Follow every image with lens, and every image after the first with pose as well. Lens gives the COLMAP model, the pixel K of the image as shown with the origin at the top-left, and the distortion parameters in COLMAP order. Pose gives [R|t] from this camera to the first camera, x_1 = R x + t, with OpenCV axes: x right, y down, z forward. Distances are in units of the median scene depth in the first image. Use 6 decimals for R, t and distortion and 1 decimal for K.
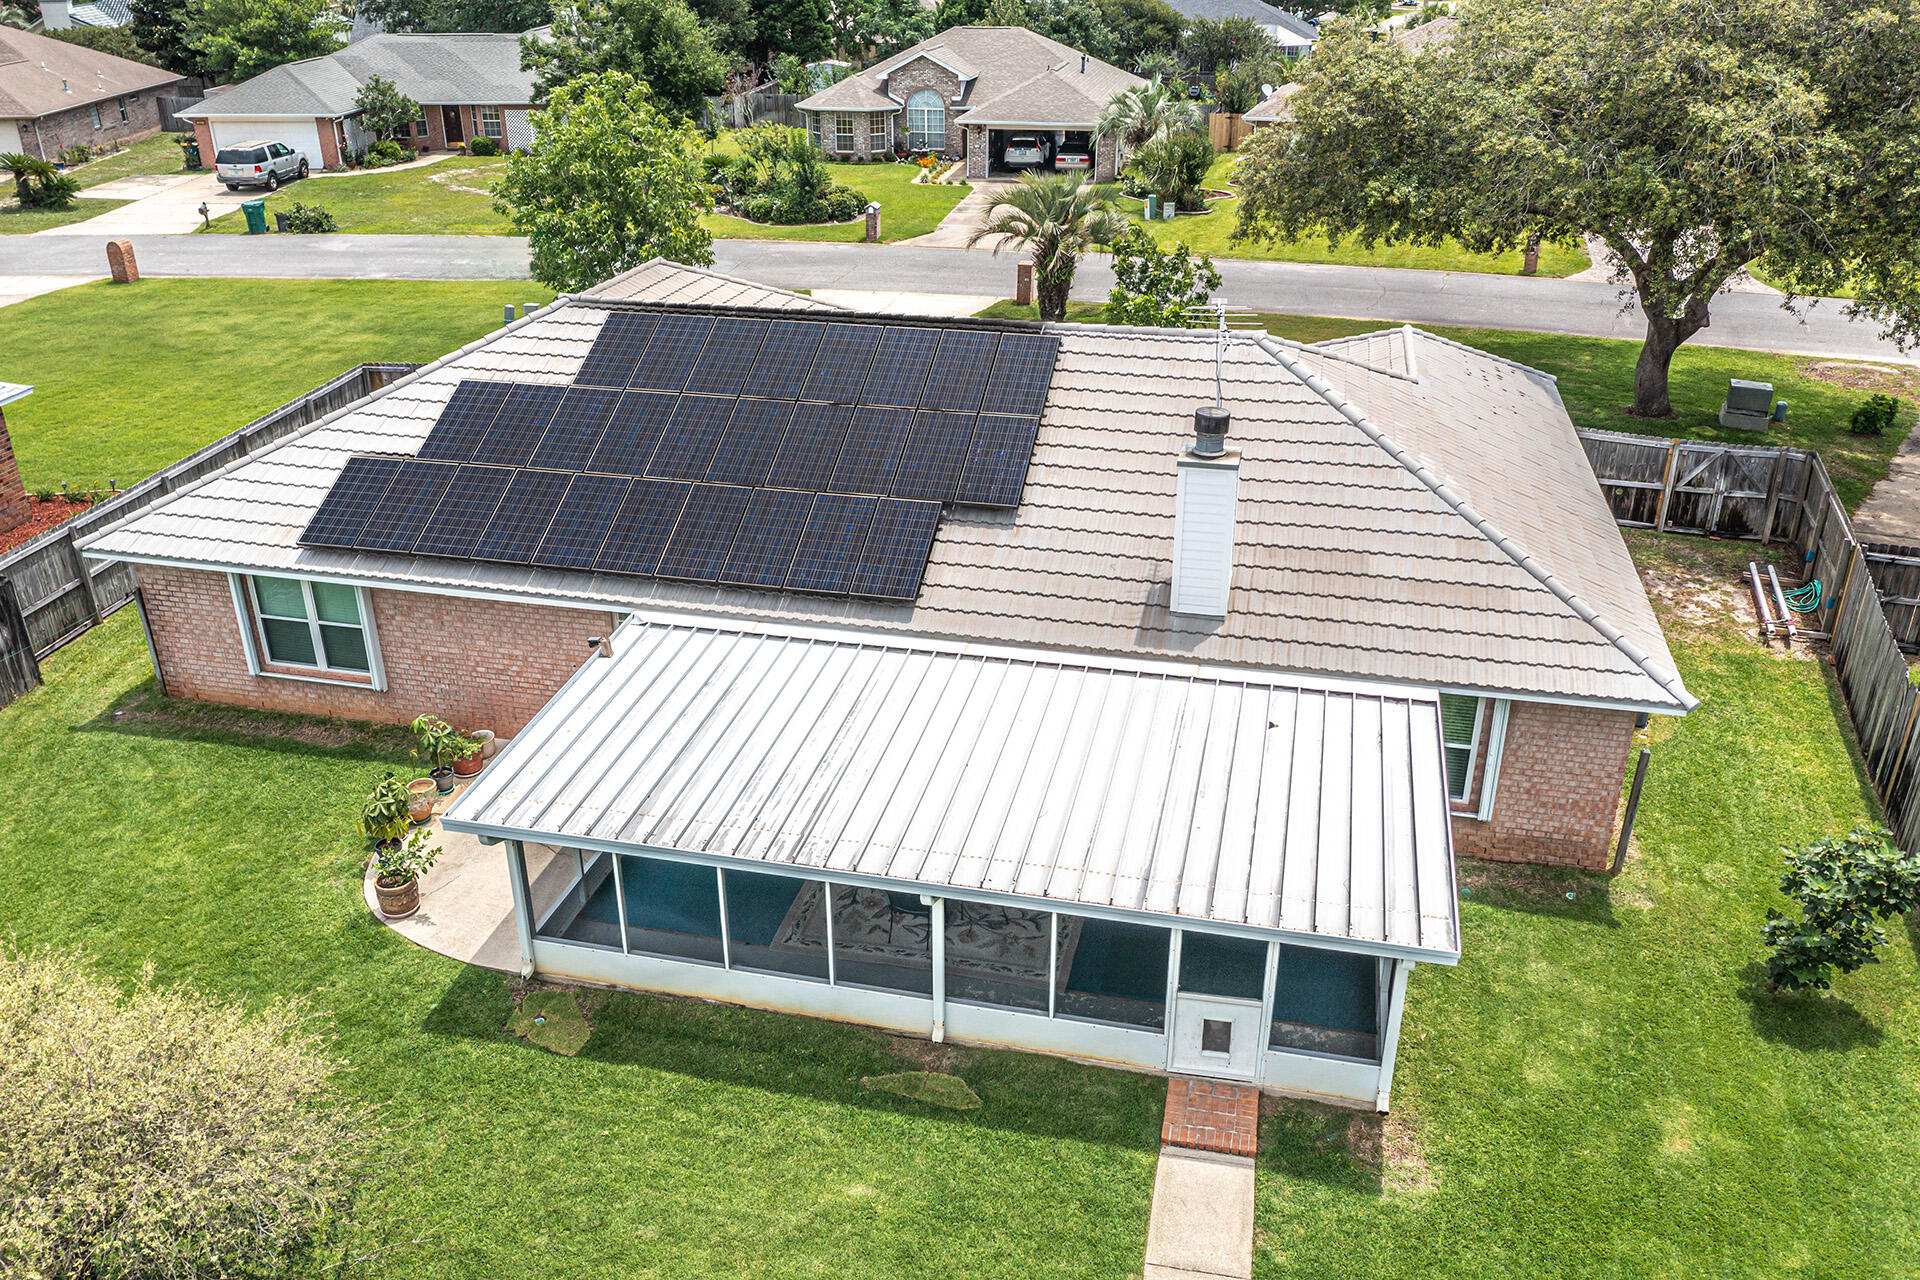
lens RADIAL K [[1507.9, 0, 957.8], [0, 1507.9, 659.6], [0, 0, 1]] dist [-0.019084, -0.000276]
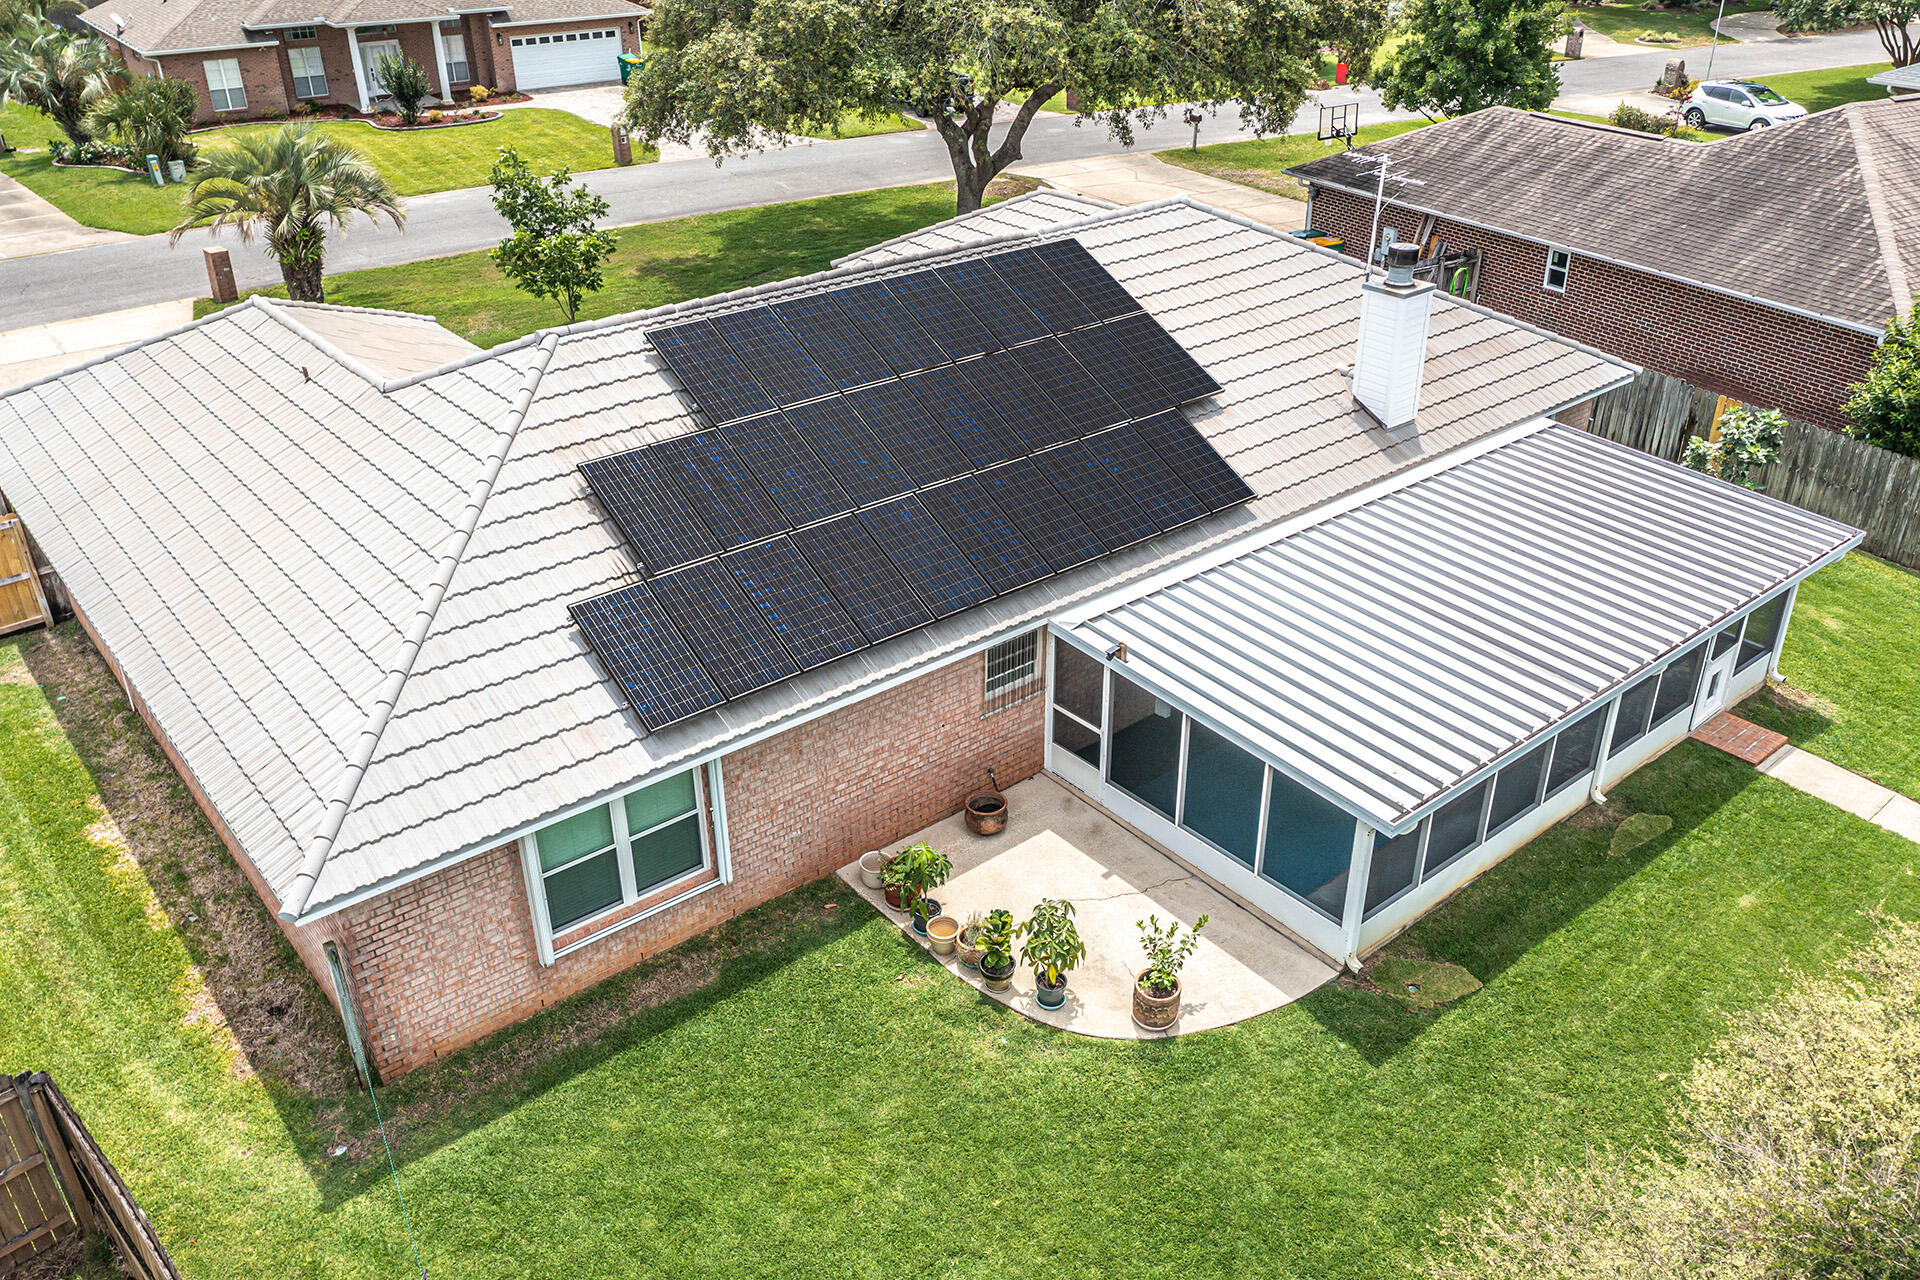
lens RADIAL K [[1507.9, 0, 957.8], [0, 1507.9, 659.6], [0, 0, 1]] dist [-0.019084, -0.000276]
pose [[0.609923, -0.392834, 0.688241, -0.808191], [0.361266, 0.910823, 0.199723, -0.192353], [-0.705323, 0.126823, 0.697450, 0.405314]]
